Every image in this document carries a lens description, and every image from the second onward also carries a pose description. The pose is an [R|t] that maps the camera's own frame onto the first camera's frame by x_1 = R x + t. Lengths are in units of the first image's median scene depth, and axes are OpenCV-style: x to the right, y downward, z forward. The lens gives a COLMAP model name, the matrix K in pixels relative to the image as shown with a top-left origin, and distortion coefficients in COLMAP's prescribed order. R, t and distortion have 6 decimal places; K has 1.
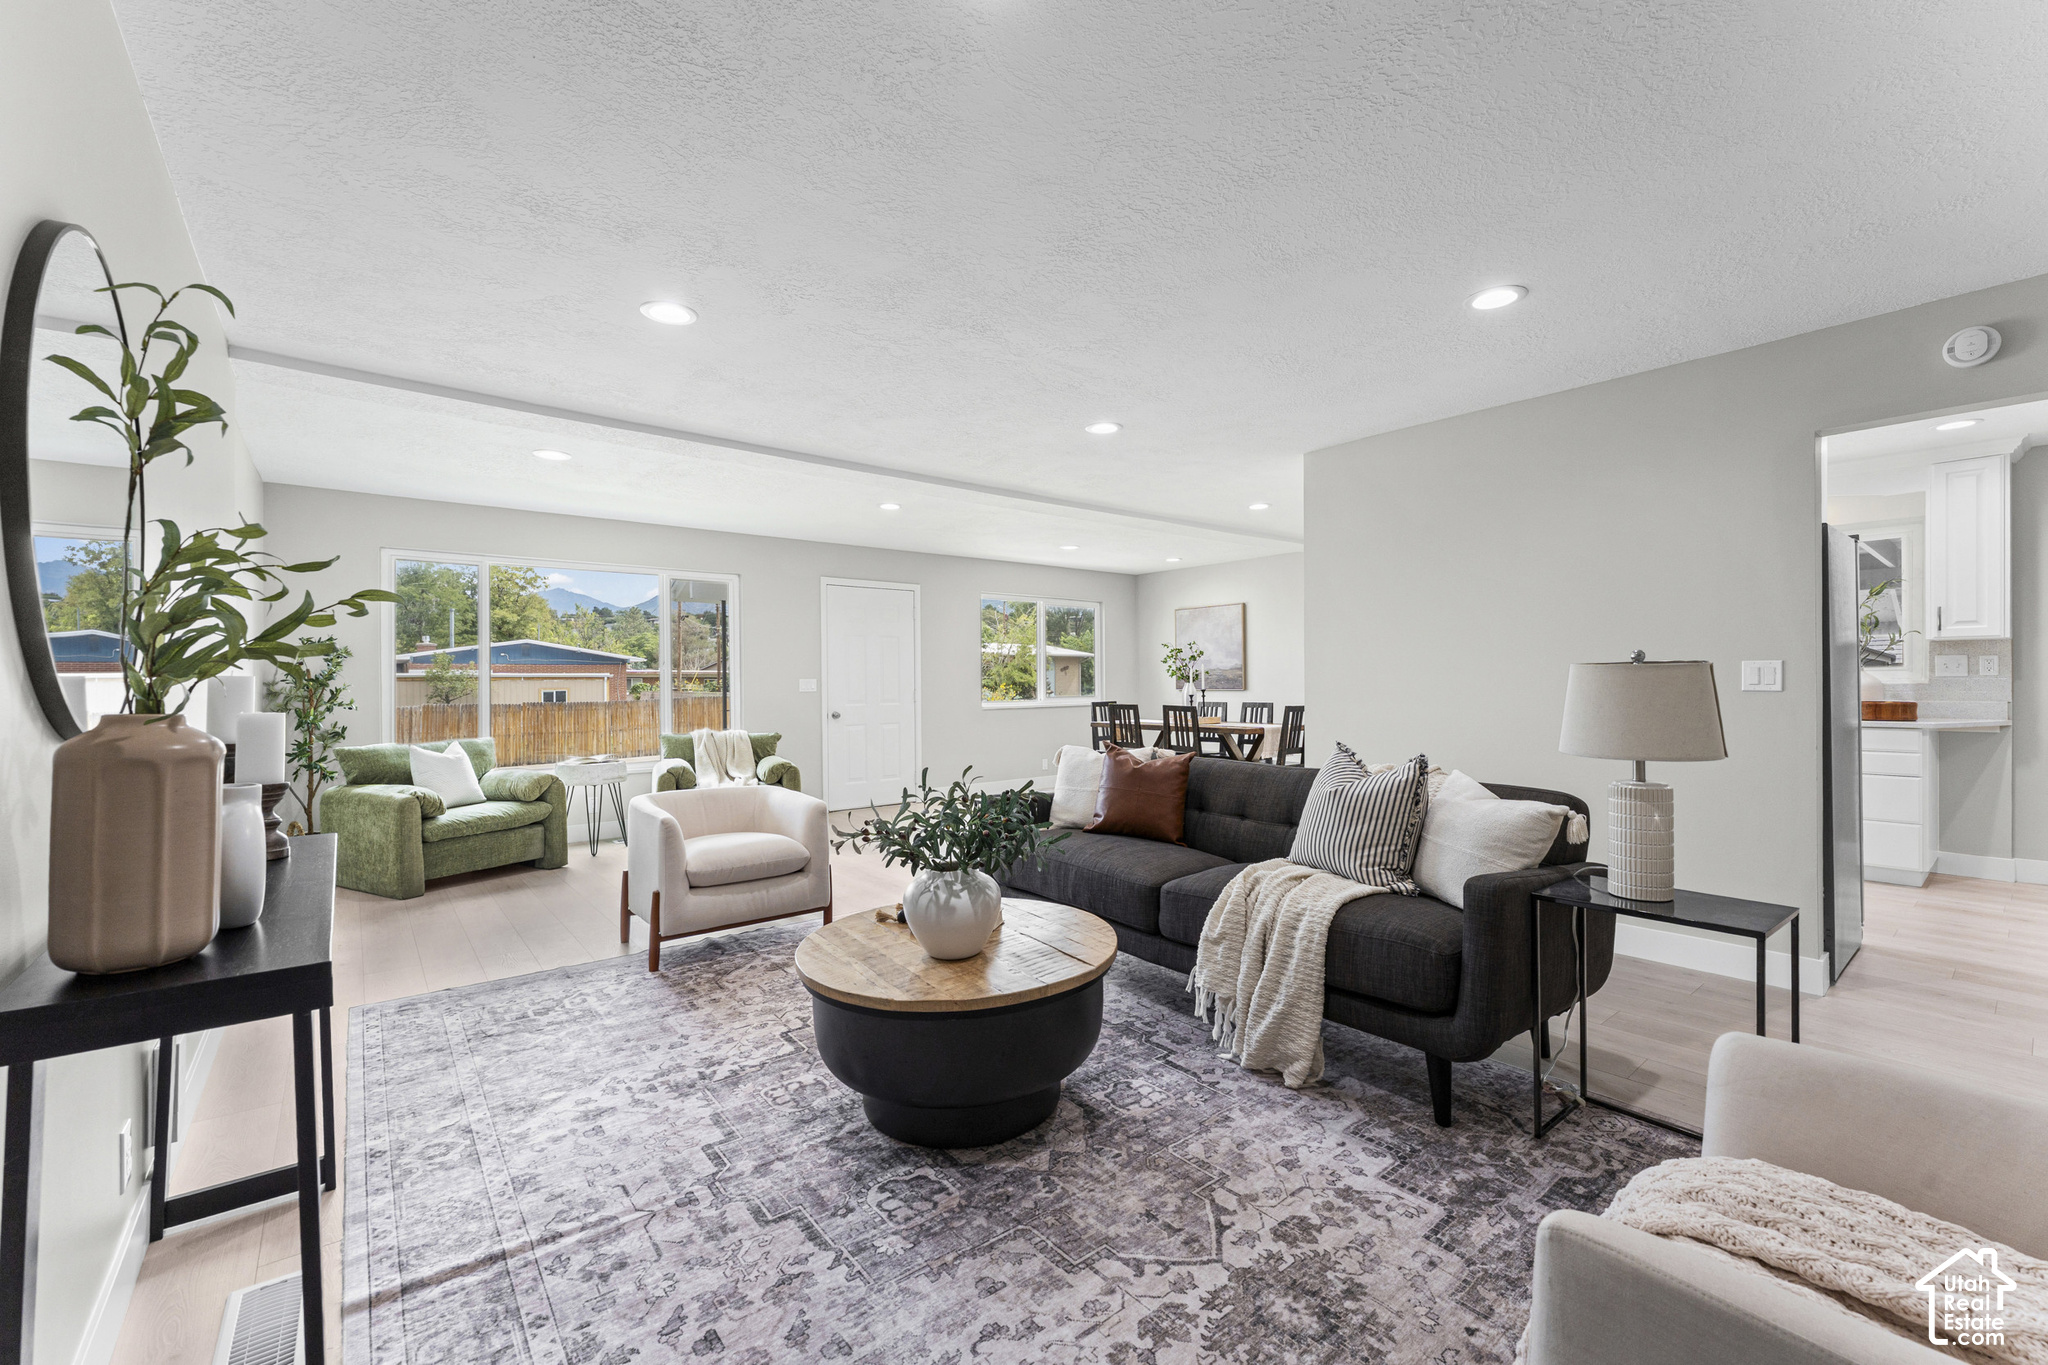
lens RADIAL K [[852.1, 0, 1018.9], [0, 852.1, 676.6], [0, 0, 1]] dist [-0.002209, -0.000052]
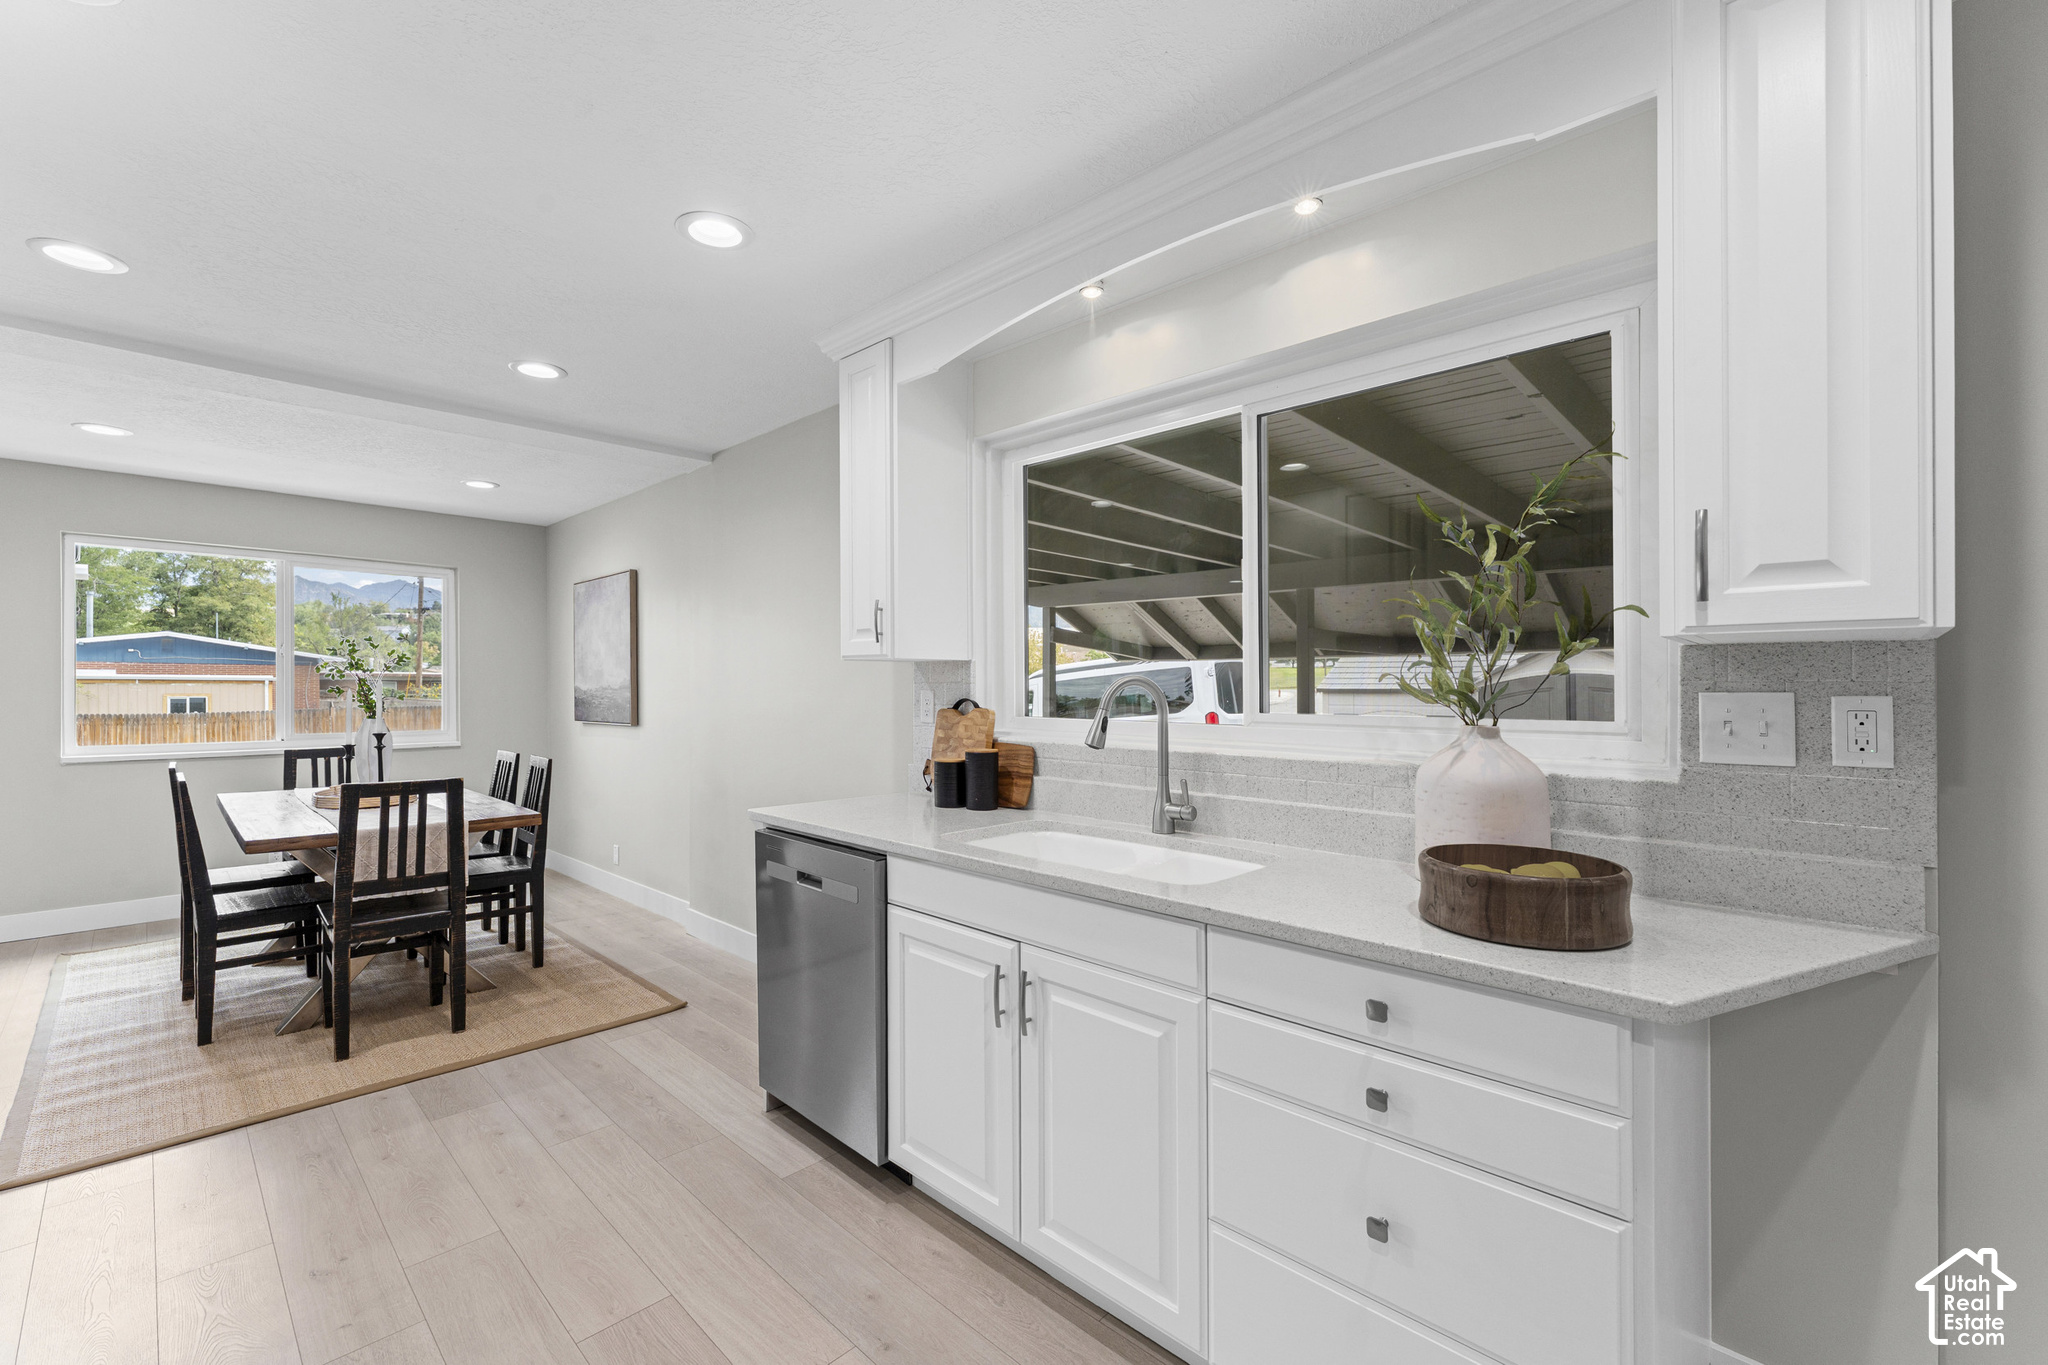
lens RADIAL K [[858.9, 0, 1024.0], [0, 858.9, 682.5], [0, 0, 1]] dist [-0.000799, -0.000173]
pose [[0.992930, 0.008588, 0.118387, 0.864533], [-0.008741, 0.999961, 0.000773, -0.028790], [-0.118376, -0.001802, 0.992967, 0.780231]]
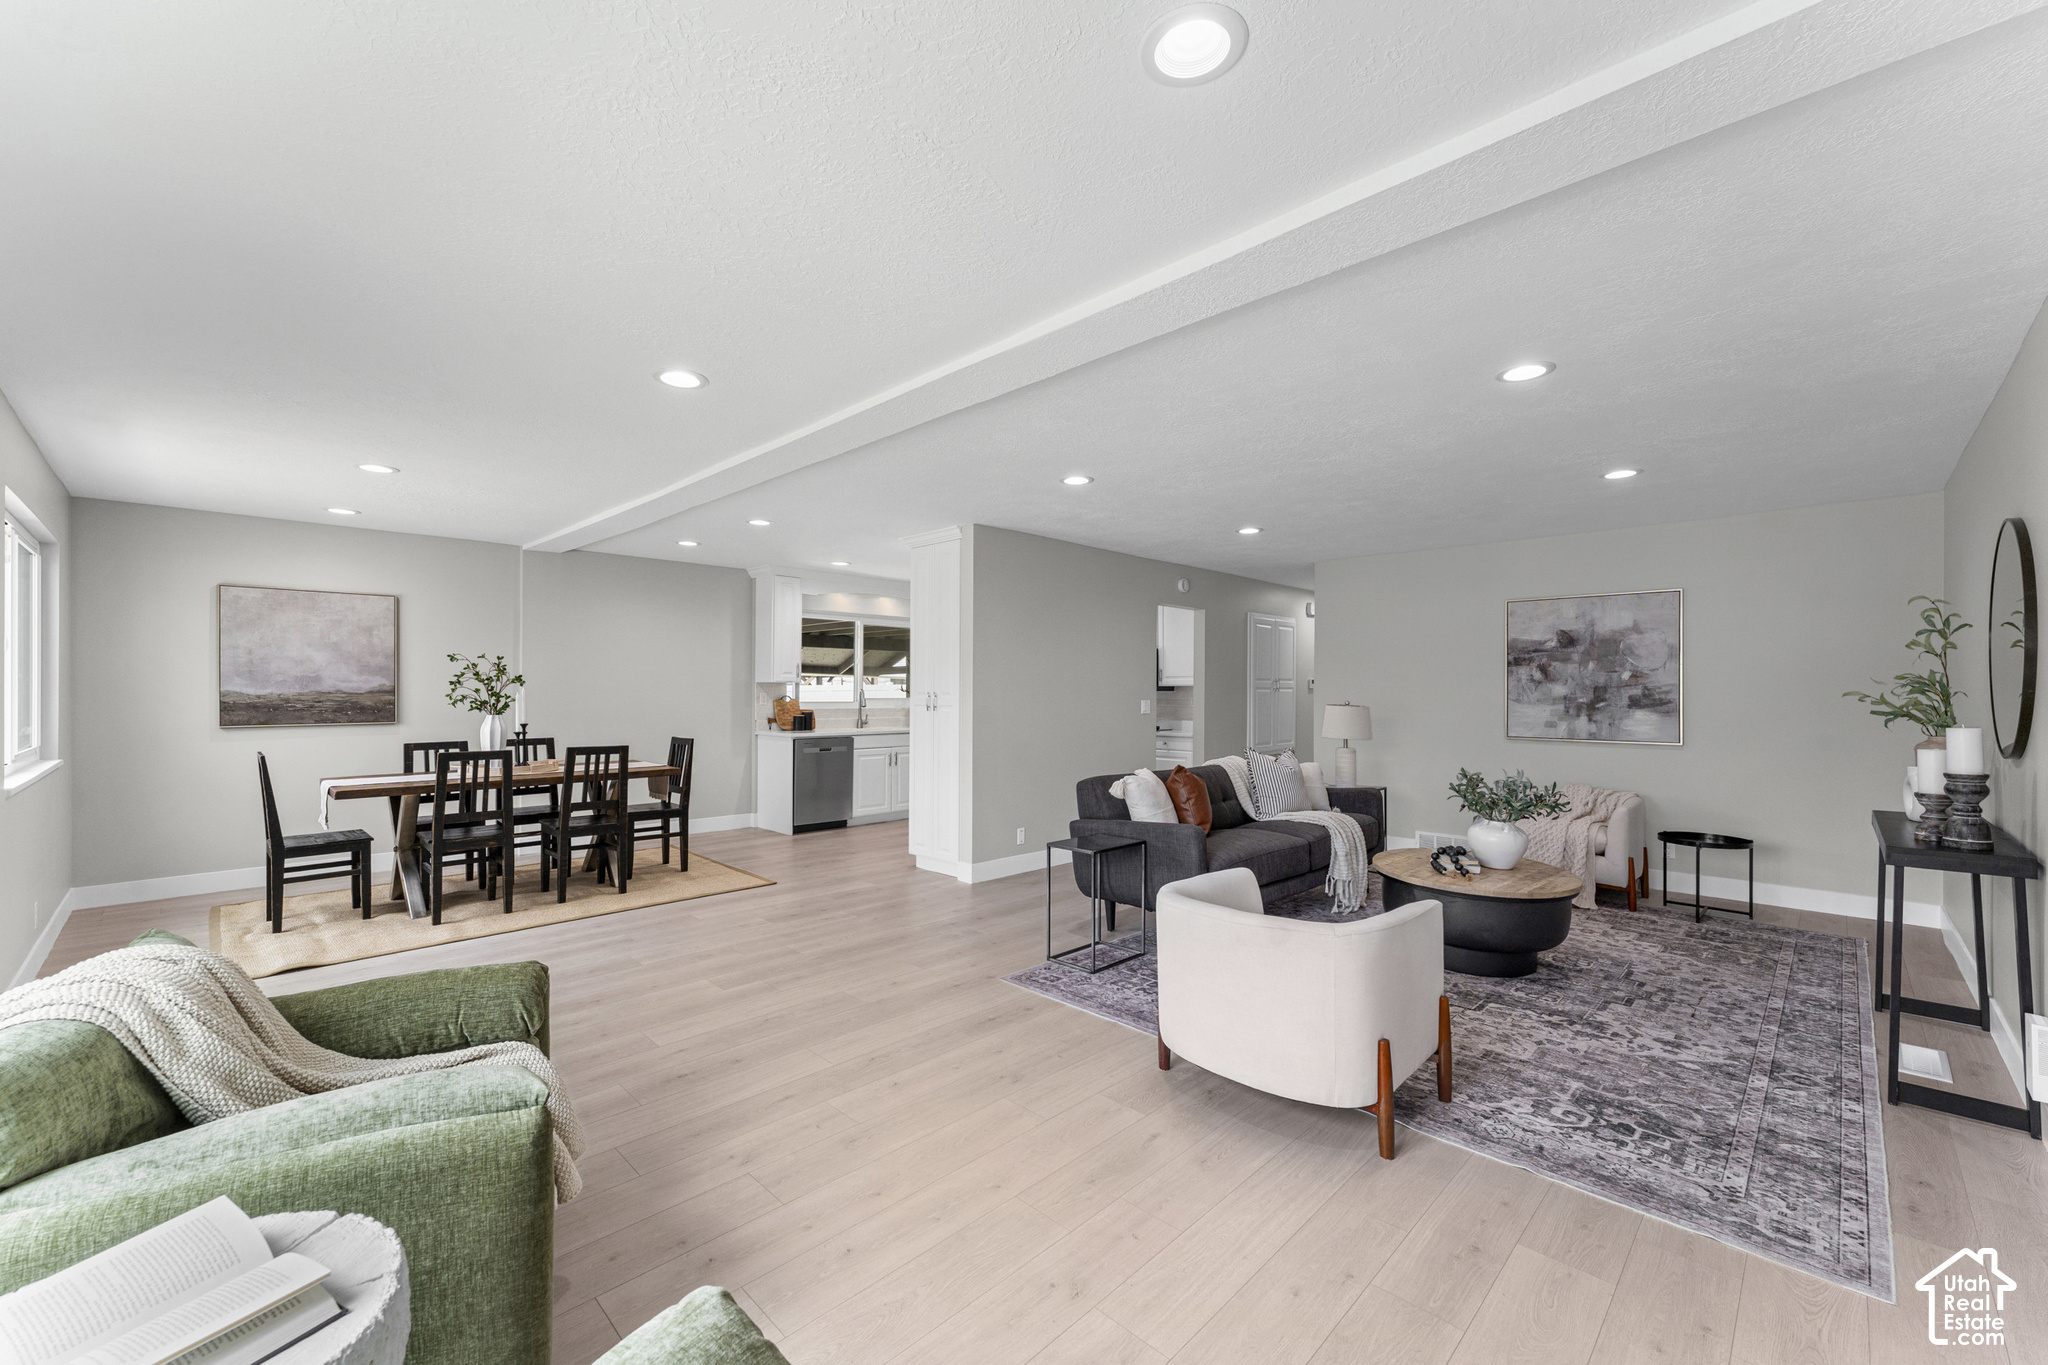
lens RADIAL K [[818.9, 0, 1017.4], [0, 818.9, 690.2], [0, 0, 1]] dist [-0.002940, -0.000331]
pose [[-0.115243, 0.008376, 0.993302, -0.848015], [-0.007375, 0.999930, -0.009287, -0.015808], [-0.993310, -0.008395, -0.115173, 1.107756]]
